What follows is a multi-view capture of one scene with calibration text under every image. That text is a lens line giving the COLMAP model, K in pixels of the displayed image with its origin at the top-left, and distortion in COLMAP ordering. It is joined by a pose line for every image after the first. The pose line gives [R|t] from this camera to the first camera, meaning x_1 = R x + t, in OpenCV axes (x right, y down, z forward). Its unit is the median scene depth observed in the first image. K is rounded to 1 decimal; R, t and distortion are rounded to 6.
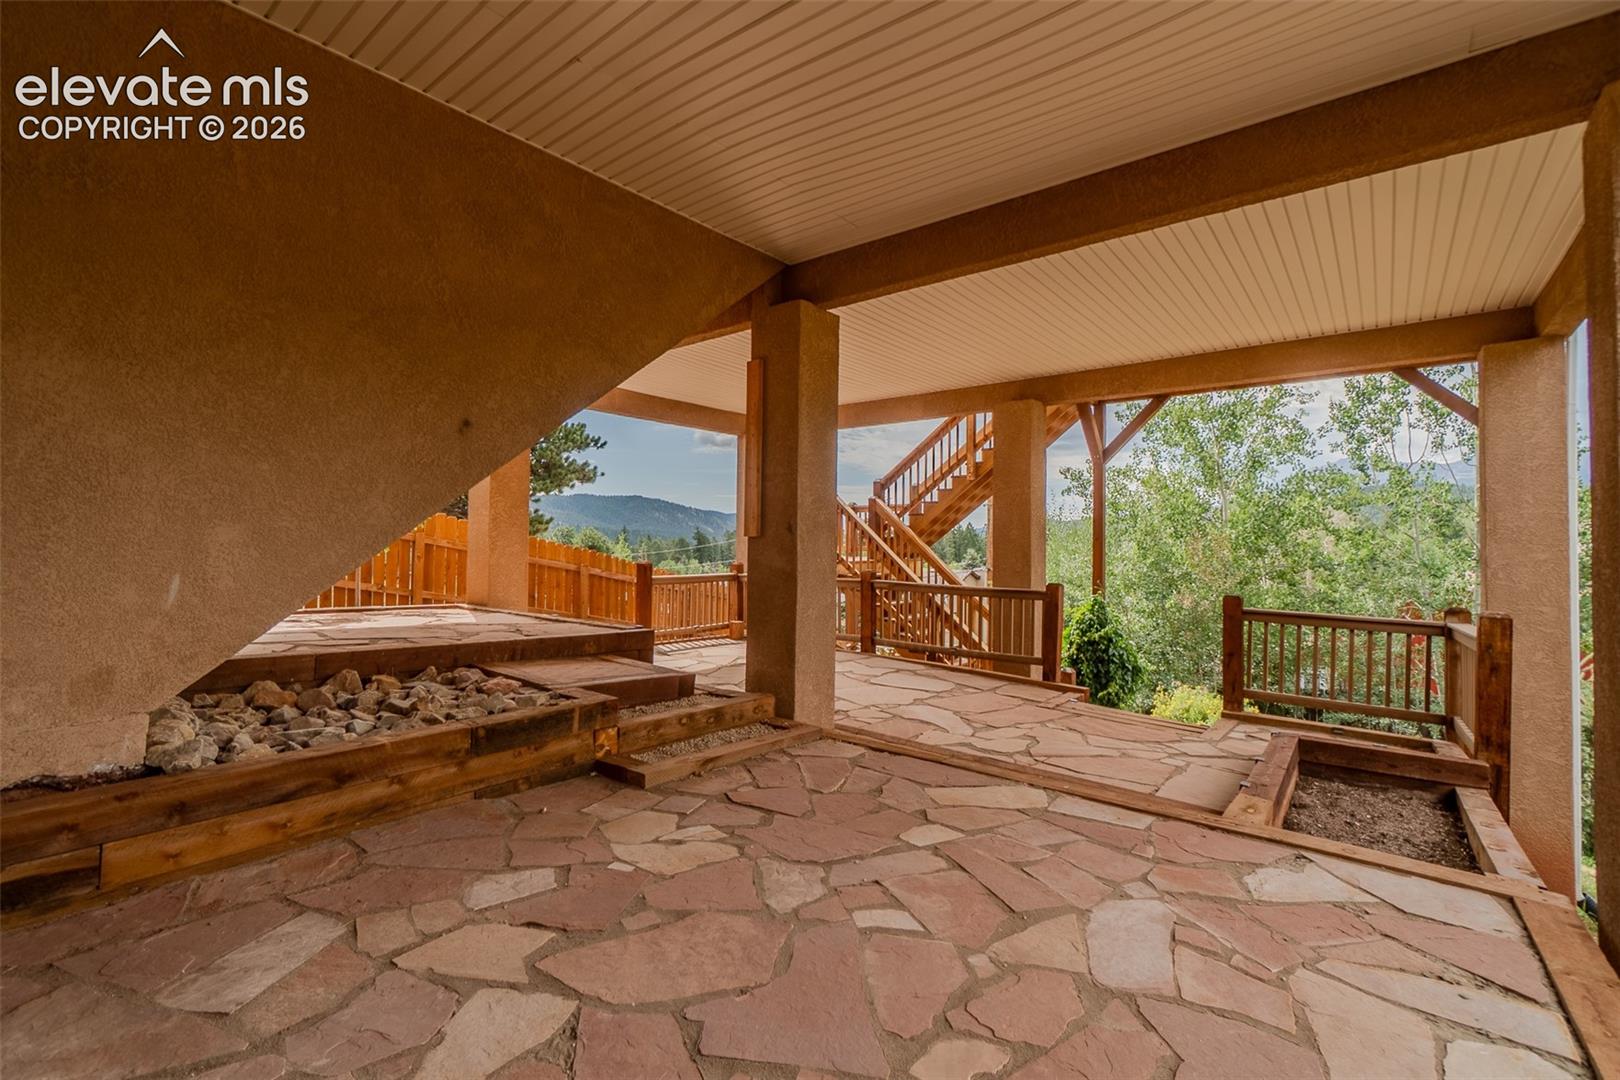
lens RADIAL K [[714.2, 0, 794.4], [0, 714.2, 528.7], [0, 0, 1]] dist [-0.002703, 0.000979]
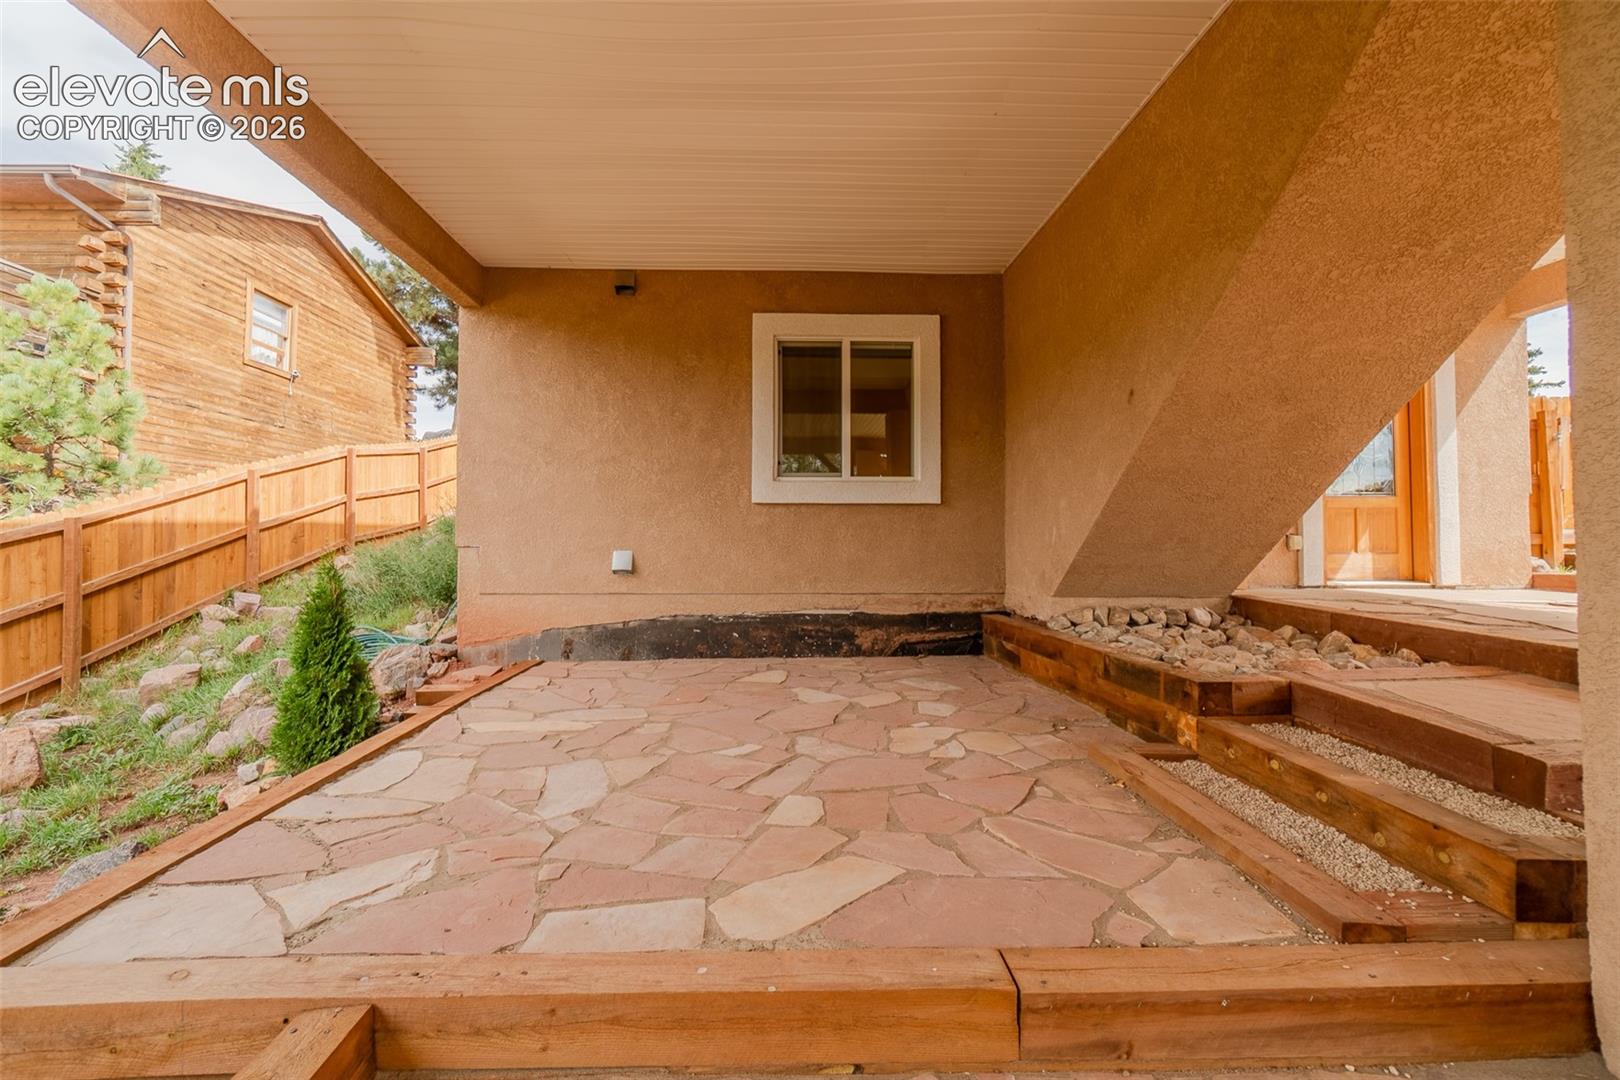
lens RADIAL K [[714.2, 0, 794.4], [0, 714.2, 528.7], [0, 0, 1]] dist [-0.002703, 0.000979]
pose [[-0.753618, -0.033759, -0.656446, 0.643459], [0.000540, 0.998648, -0.051977, 0.119408], [0.657313, -0.039525, -0.752581, 1.397715]]
